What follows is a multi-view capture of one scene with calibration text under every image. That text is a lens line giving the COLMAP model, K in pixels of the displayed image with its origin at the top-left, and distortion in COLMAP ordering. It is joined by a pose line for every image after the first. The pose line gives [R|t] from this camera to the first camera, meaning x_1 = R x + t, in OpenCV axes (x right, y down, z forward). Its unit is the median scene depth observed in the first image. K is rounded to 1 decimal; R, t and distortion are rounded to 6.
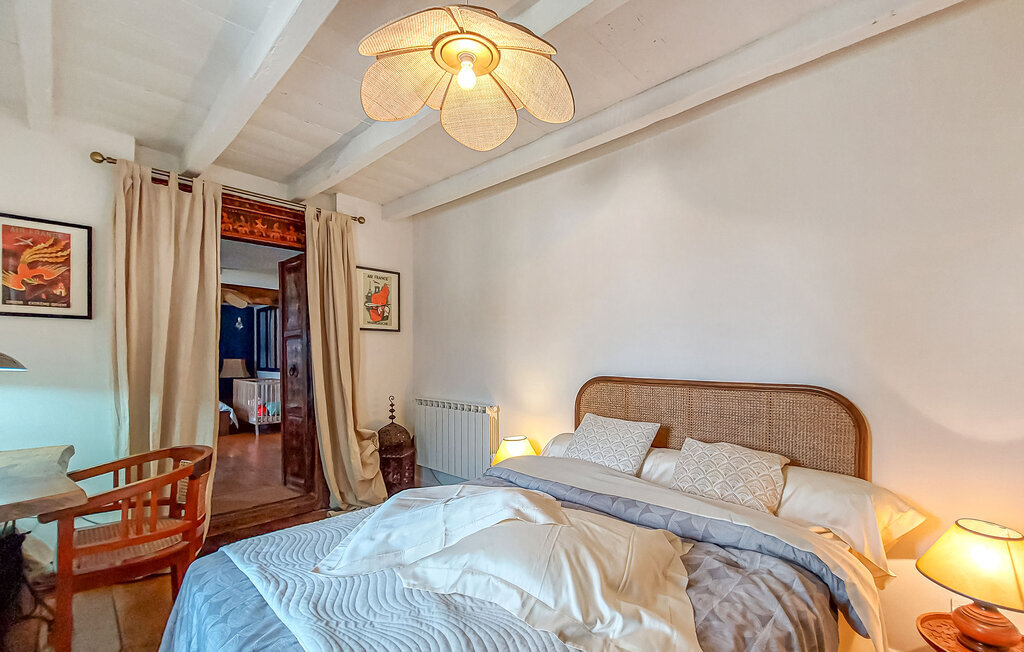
lens RADIAL K [[422.3, 0, 507.3], [0, 422.3, 366.8], [0, 0, 1]] dist [-0.018490, -0.000823]
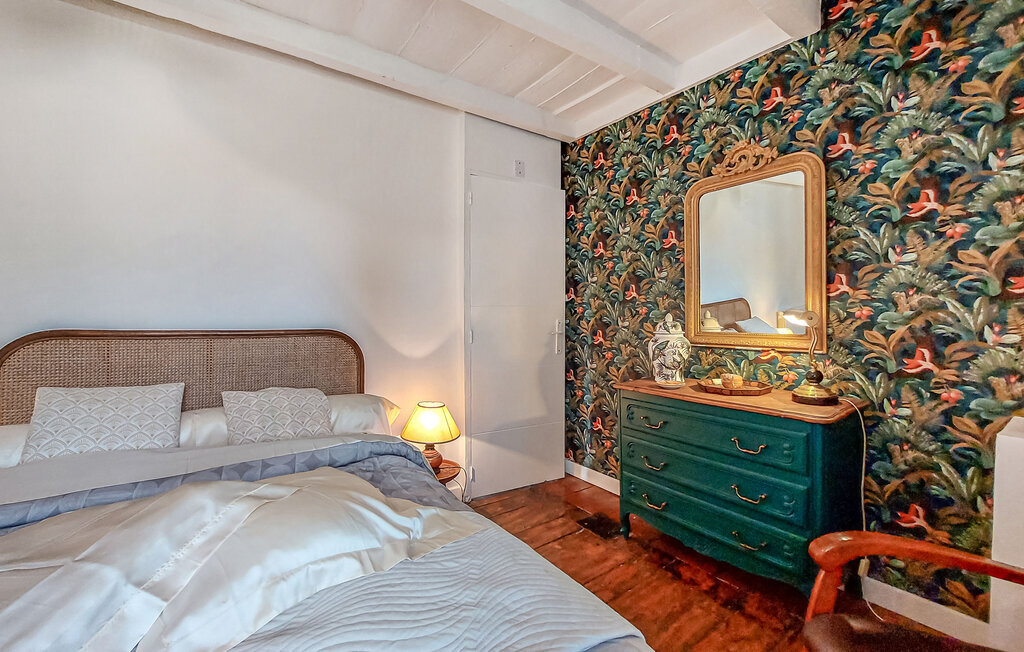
lens RADIAL K [[422.3, 0, 507.9], [0, 422.3, 328.7], [0, 0, 1]] dist [-0.018490, -0.000823]
pose [[0.172531, -0.030539, 0.984531, -0.388872], [0.012999, 0.999503, 0.028725, 0.013885], [-0.984918, 0.007842, 0.172842, 0.250610]]
